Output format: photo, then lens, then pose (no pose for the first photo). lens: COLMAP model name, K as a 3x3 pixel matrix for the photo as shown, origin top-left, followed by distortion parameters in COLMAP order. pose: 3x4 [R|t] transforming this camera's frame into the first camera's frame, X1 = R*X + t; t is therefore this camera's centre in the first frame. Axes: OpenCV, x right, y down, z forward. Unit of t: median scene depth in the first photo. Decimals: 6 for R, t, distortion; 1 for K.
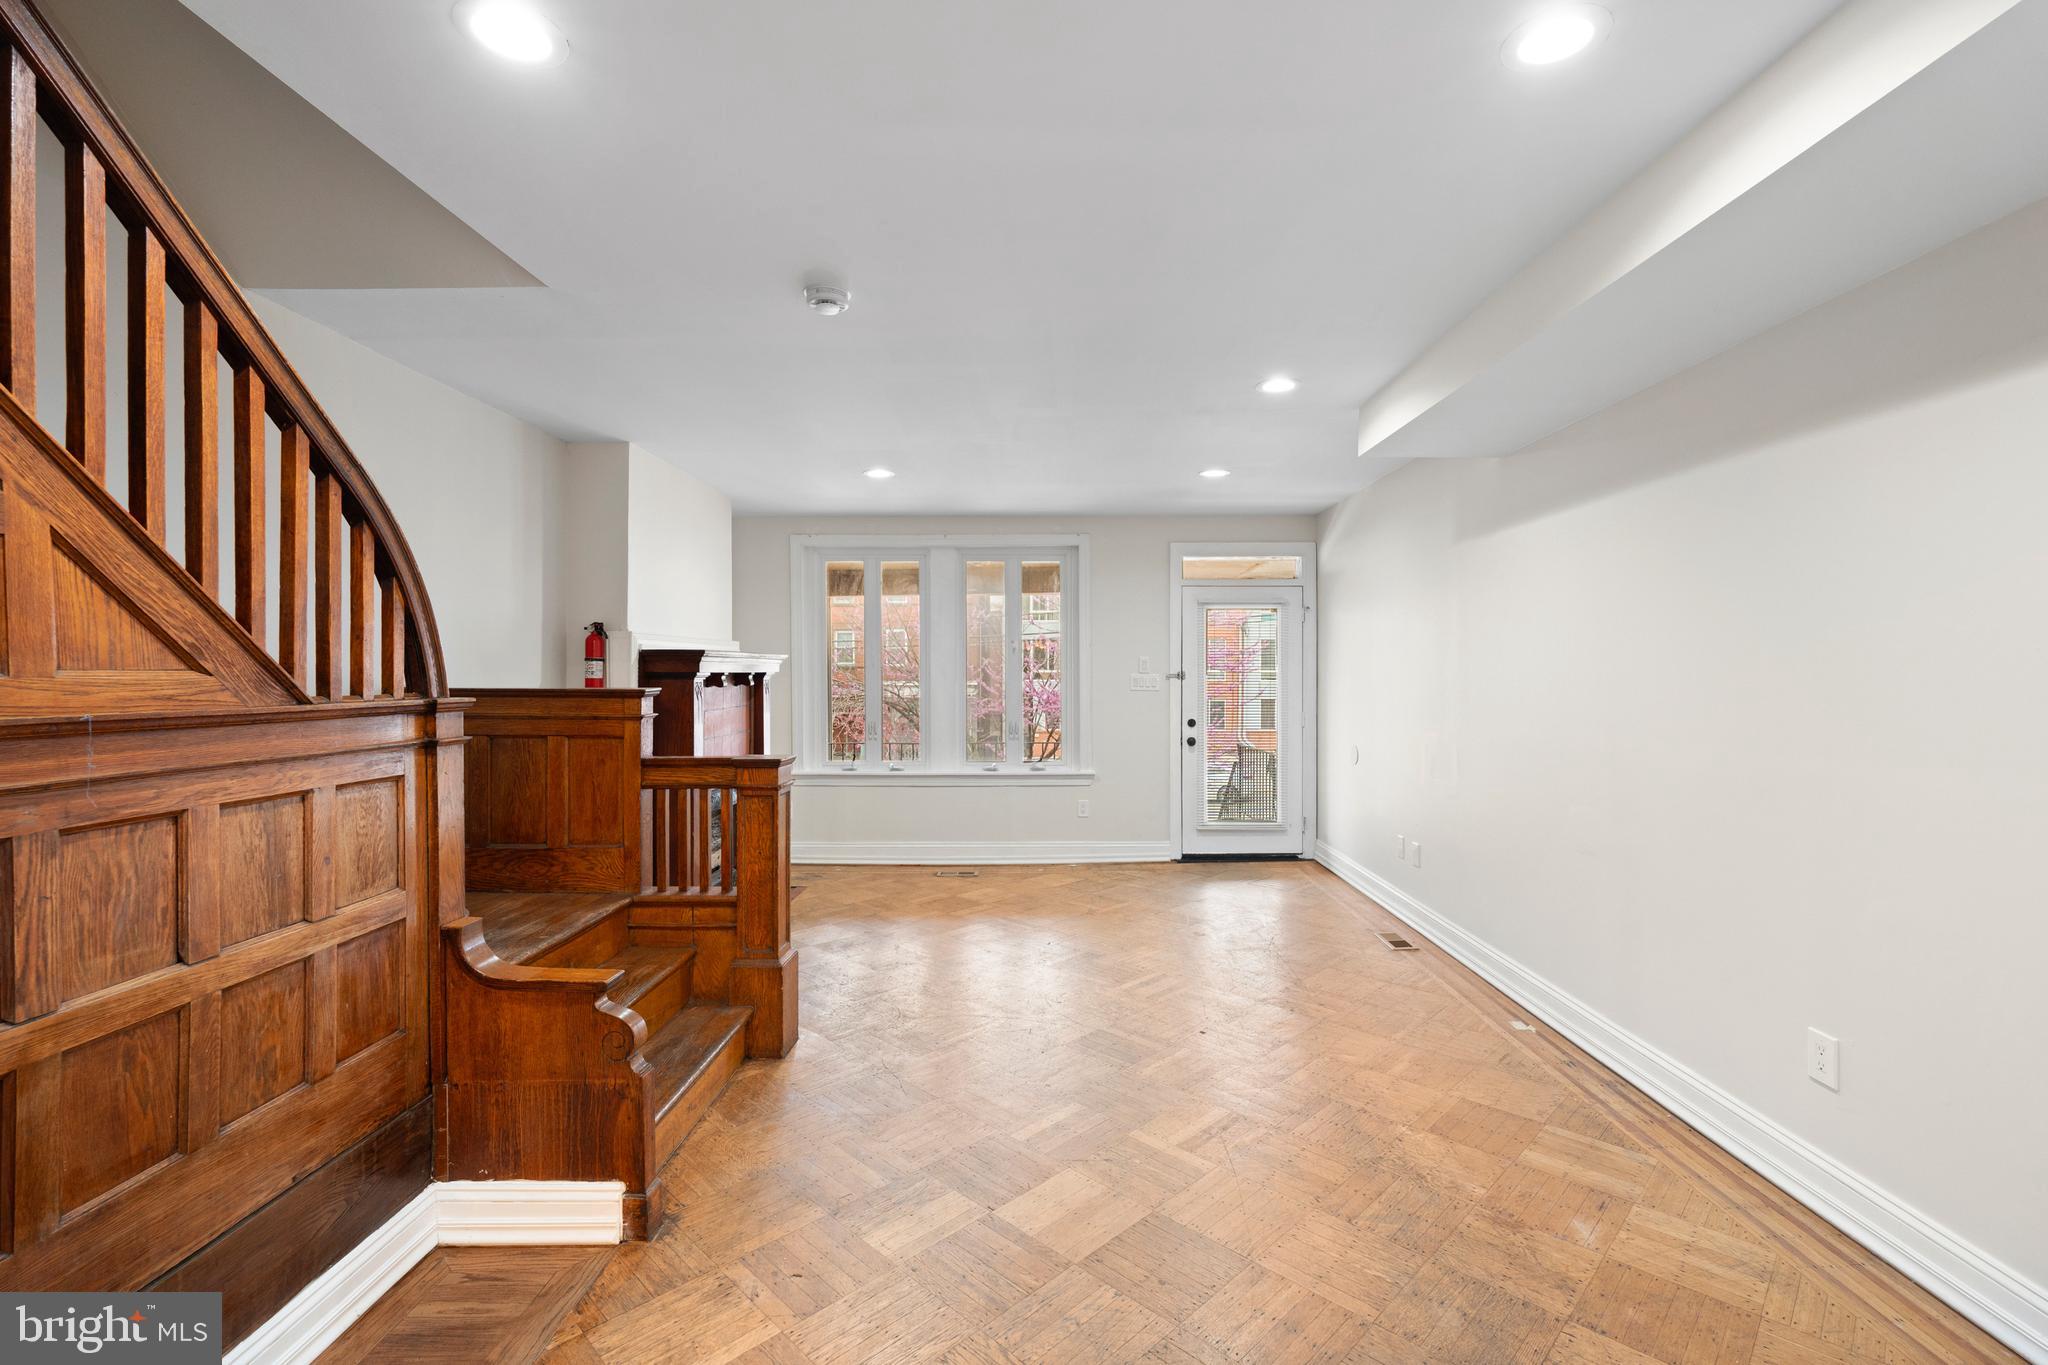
lens RADIAL K [[896.5, 0, 1064.9], [0, 896.5, 681.8], [0, 0, 1]] dist [-0.004633, 0.002014]
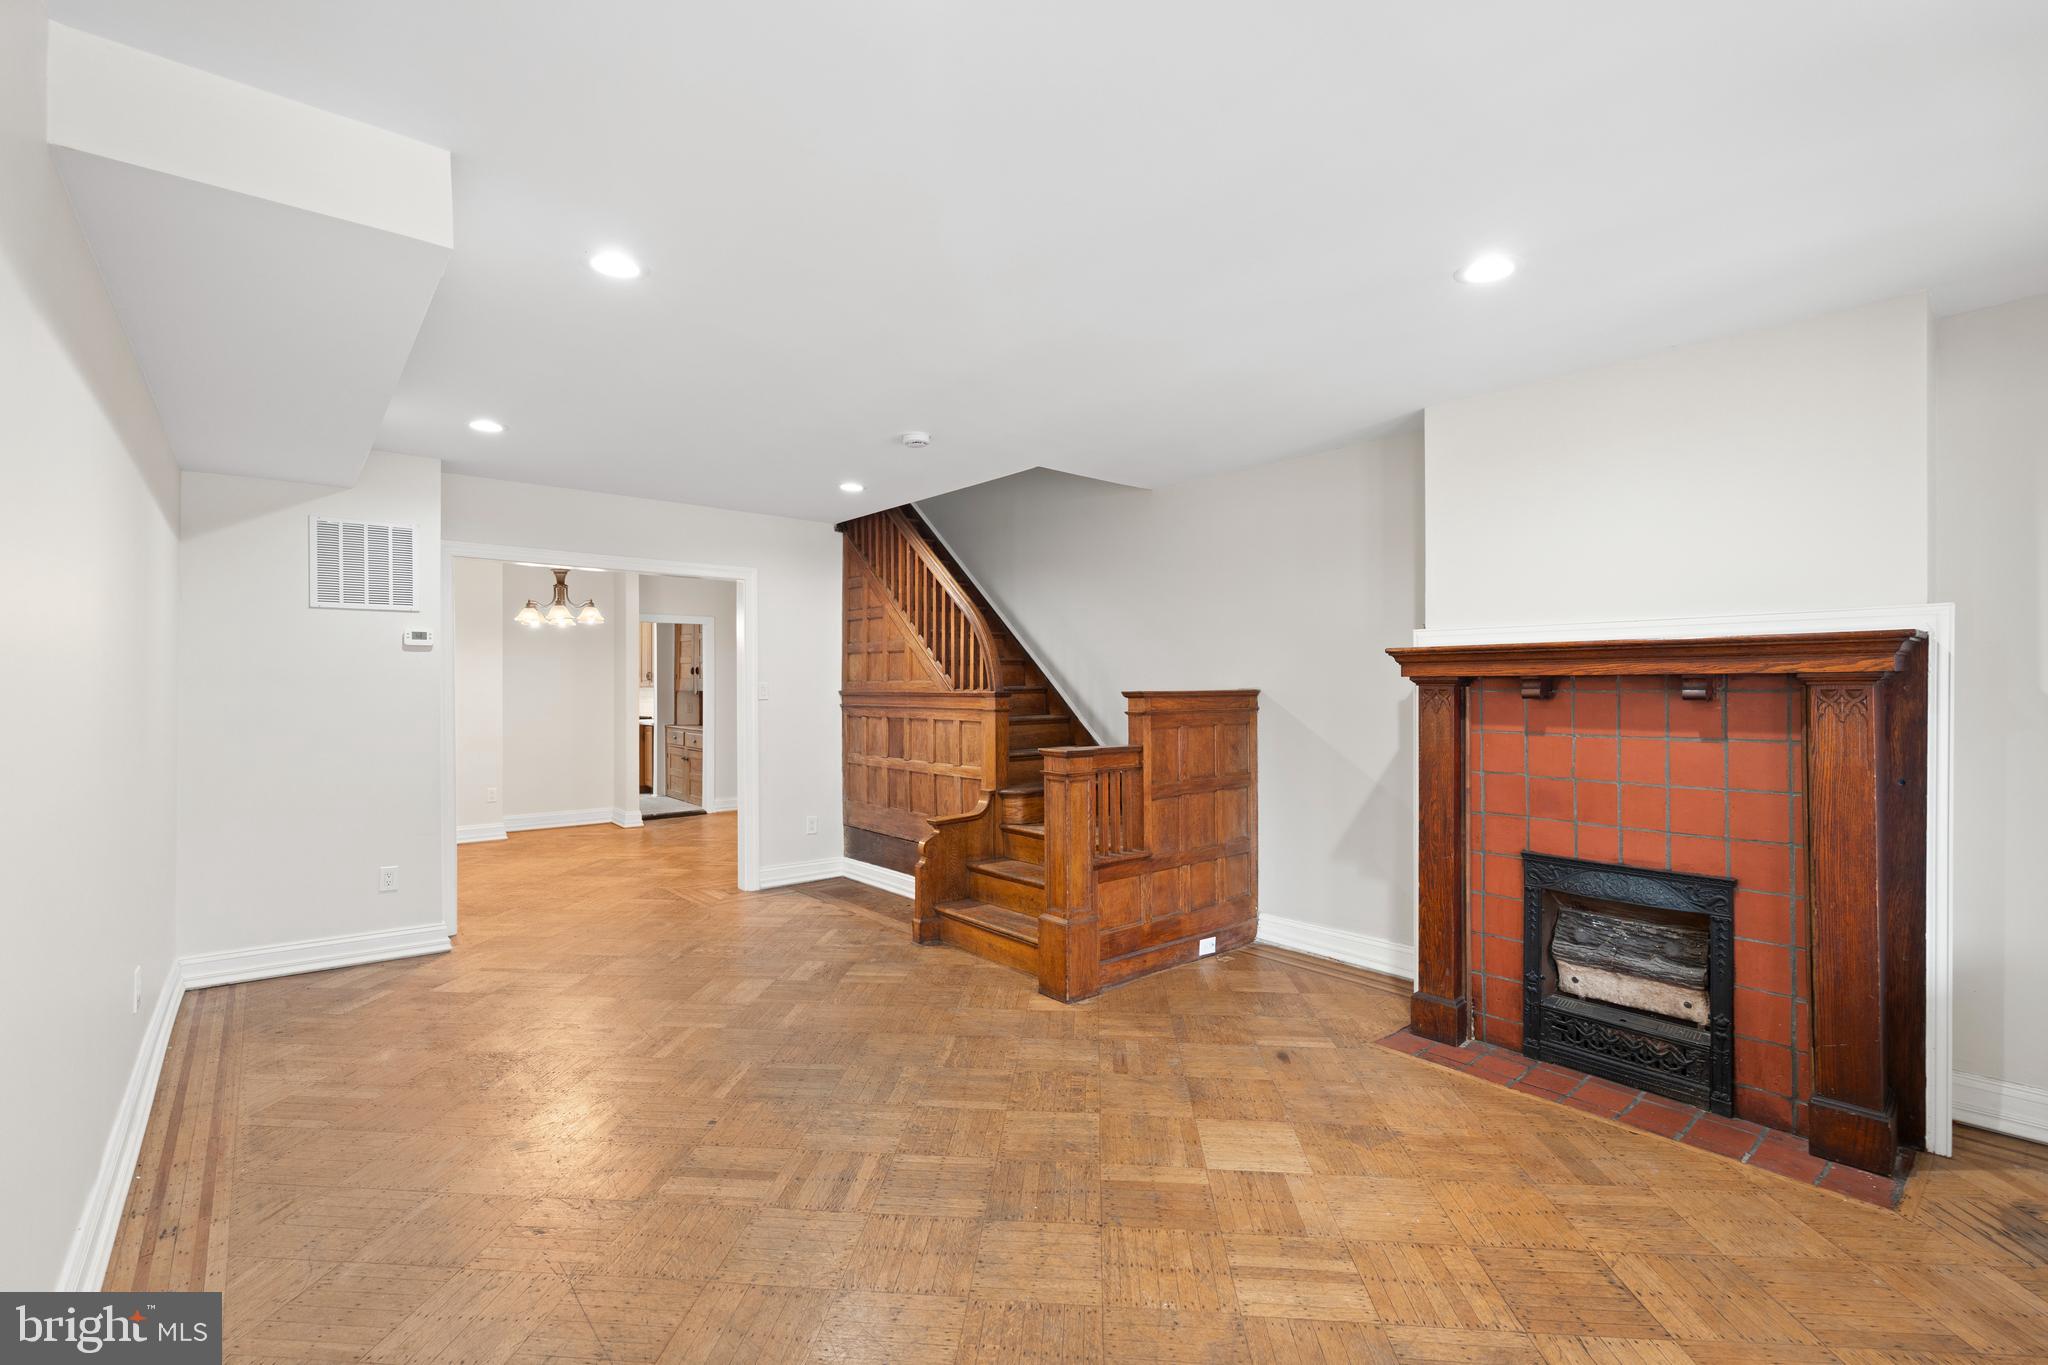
lens RADIAL K [[896.5, 0, 1024.2], [0, 896.5, 685.1], [0, 0, 1]] dist [-0.004633, 0.002014]
pose [[-0.771400, 0.001285, -0.636350, 0.545052], [-0.004428, 0.999963, 0.007388, -0.012604], [0.636336, 0.008517, -0.771365, 2.173254]]
